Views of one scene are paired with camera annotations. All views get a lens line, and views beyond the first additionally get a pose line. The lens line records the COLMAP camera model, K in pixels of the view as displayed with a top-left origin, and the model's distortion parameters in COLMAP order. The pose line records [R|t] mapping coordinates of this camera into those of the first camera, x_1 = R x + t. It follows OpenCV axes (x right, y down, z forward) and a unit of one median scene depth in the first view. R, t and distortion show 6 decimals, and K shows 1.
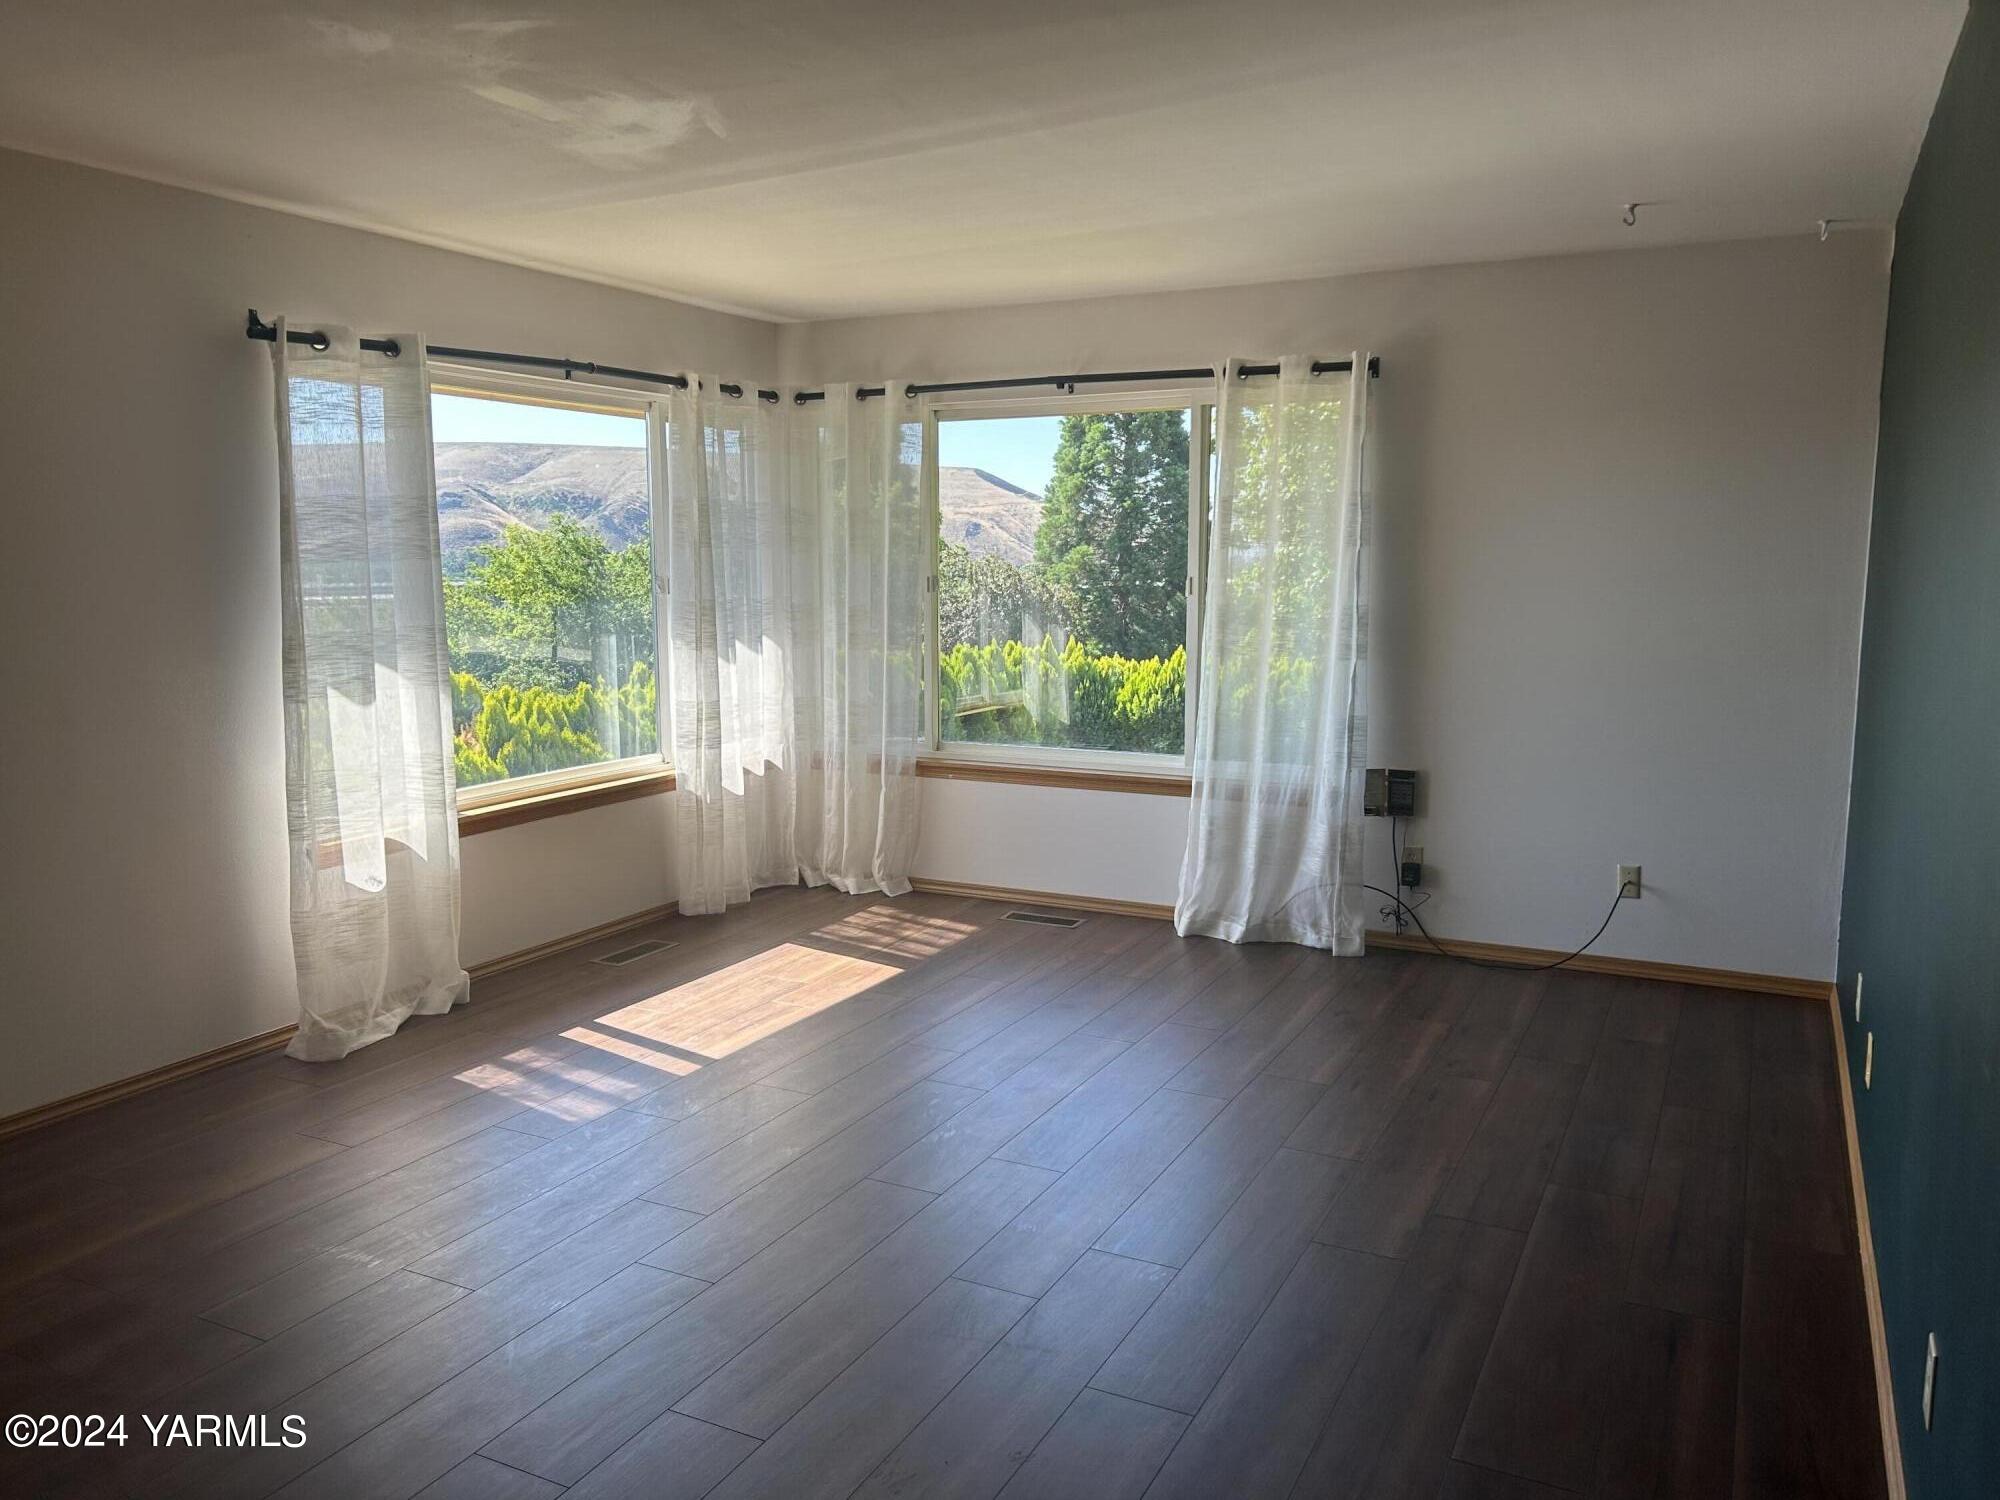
lens RADIAL K [[1495.5, 0, 992.0], [0, 1495.5, 765.8], [0, 0, 1]] dist [0.057847, -0.068574]
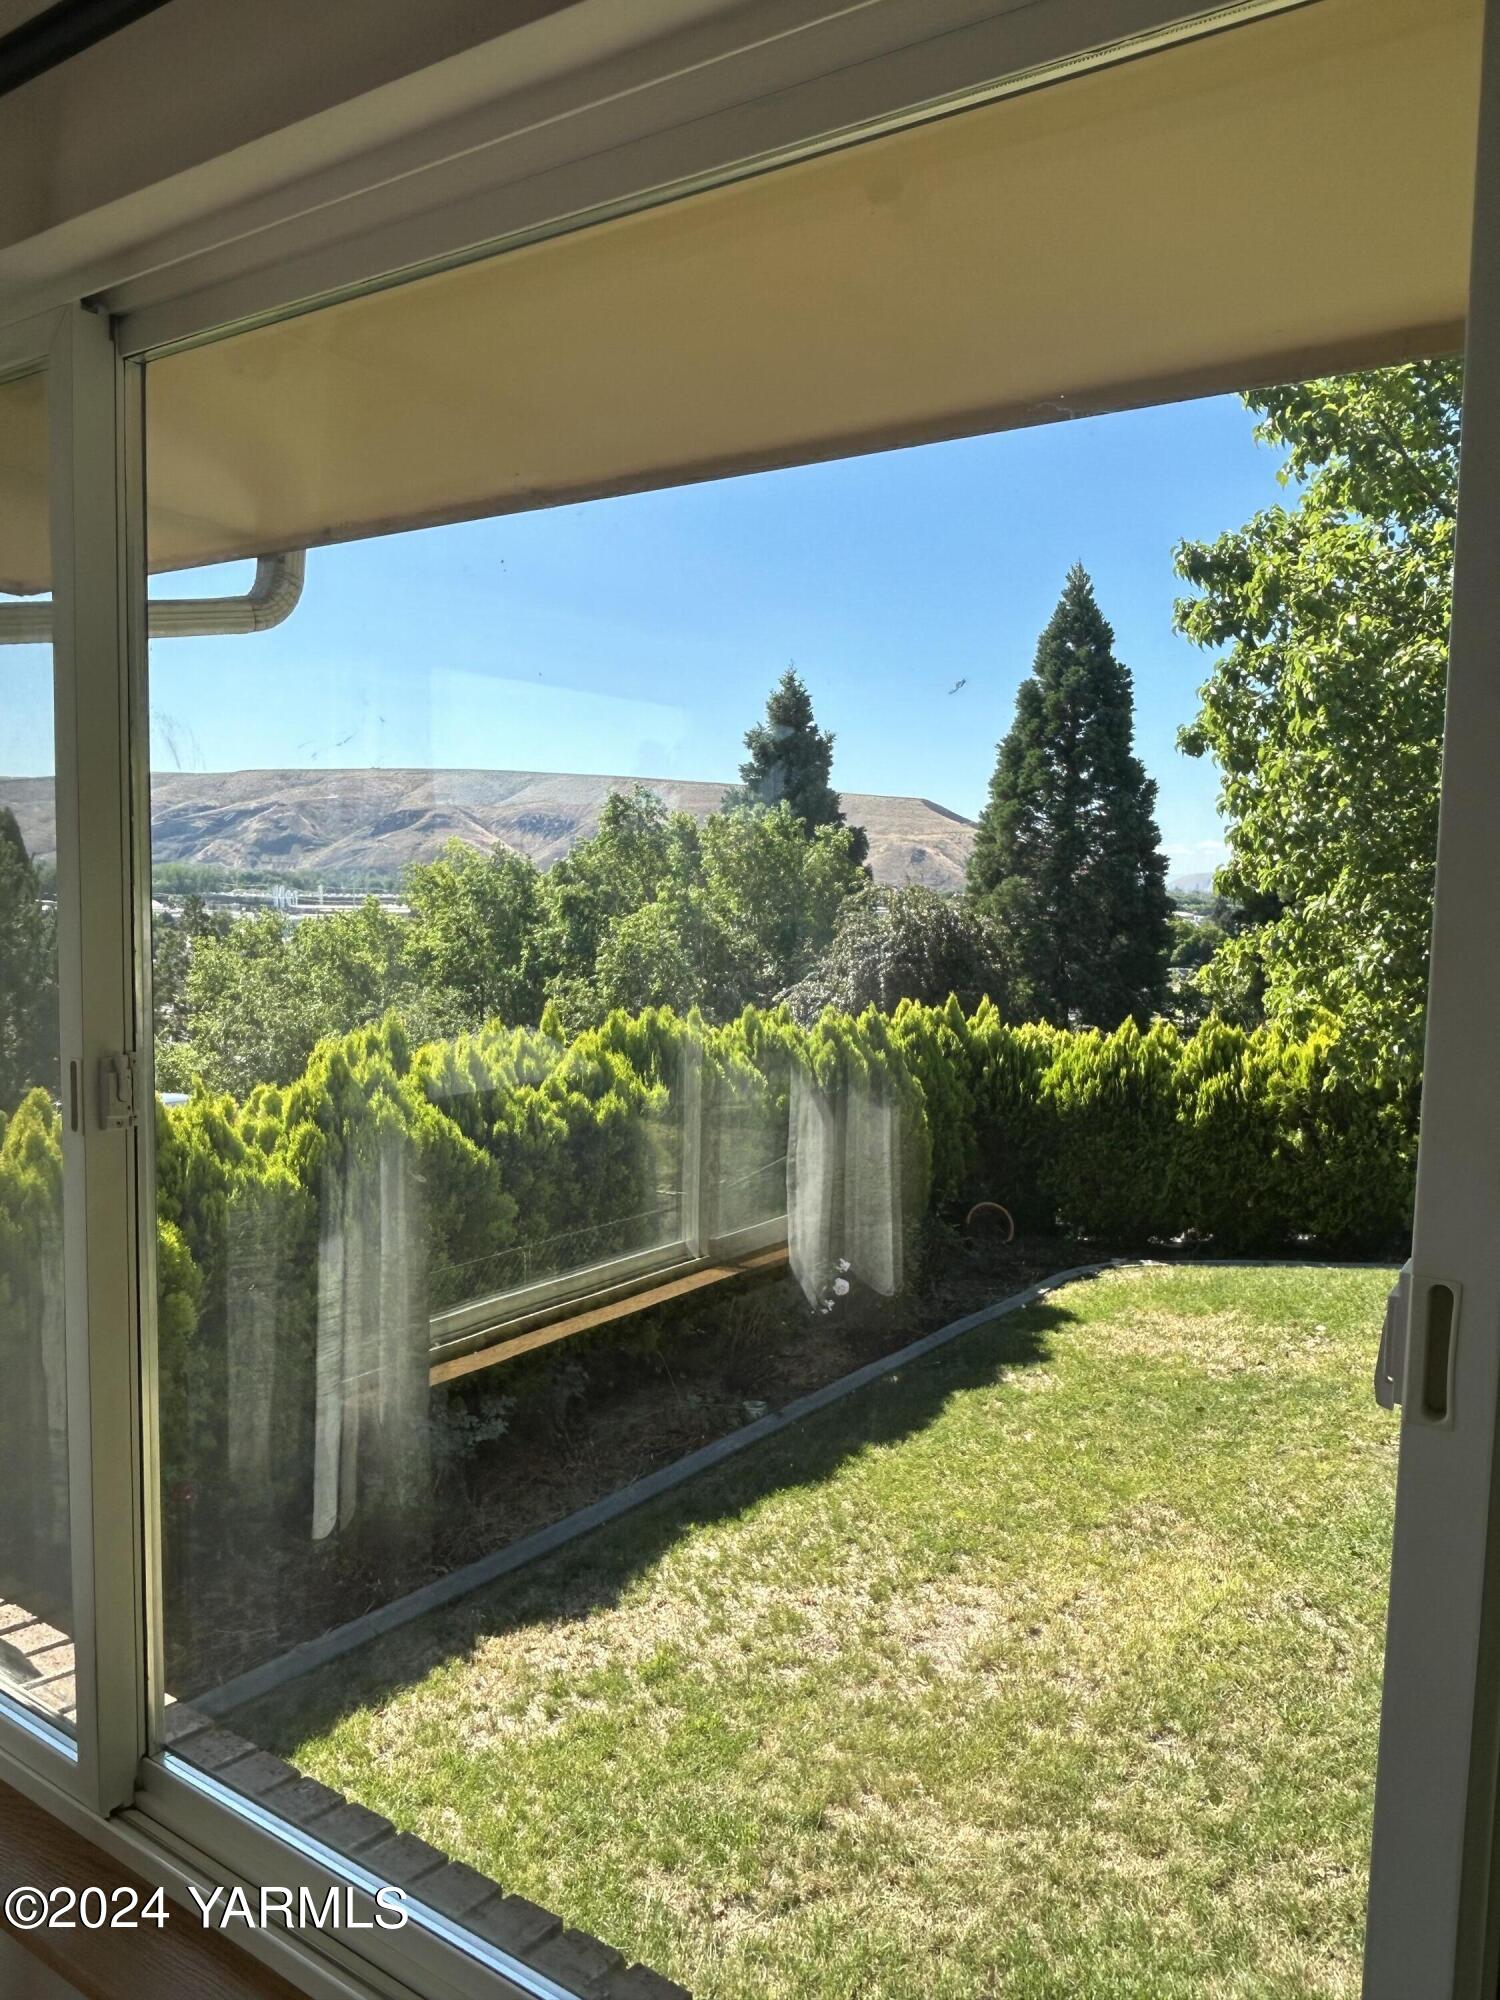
lens RADIAL K [[1429.2, 0, 747.6], [0, 1429.2, 985.3], [0, 0, 1]] dist [-0.025677, 0.003897]
pose [[0.991132, 0.033408, -0.128615, 0.011562], [-0.041704, 0.997182, -0.062357, -0.017943], [0.126169, 0.067168, 0.989732, 0.111211]]
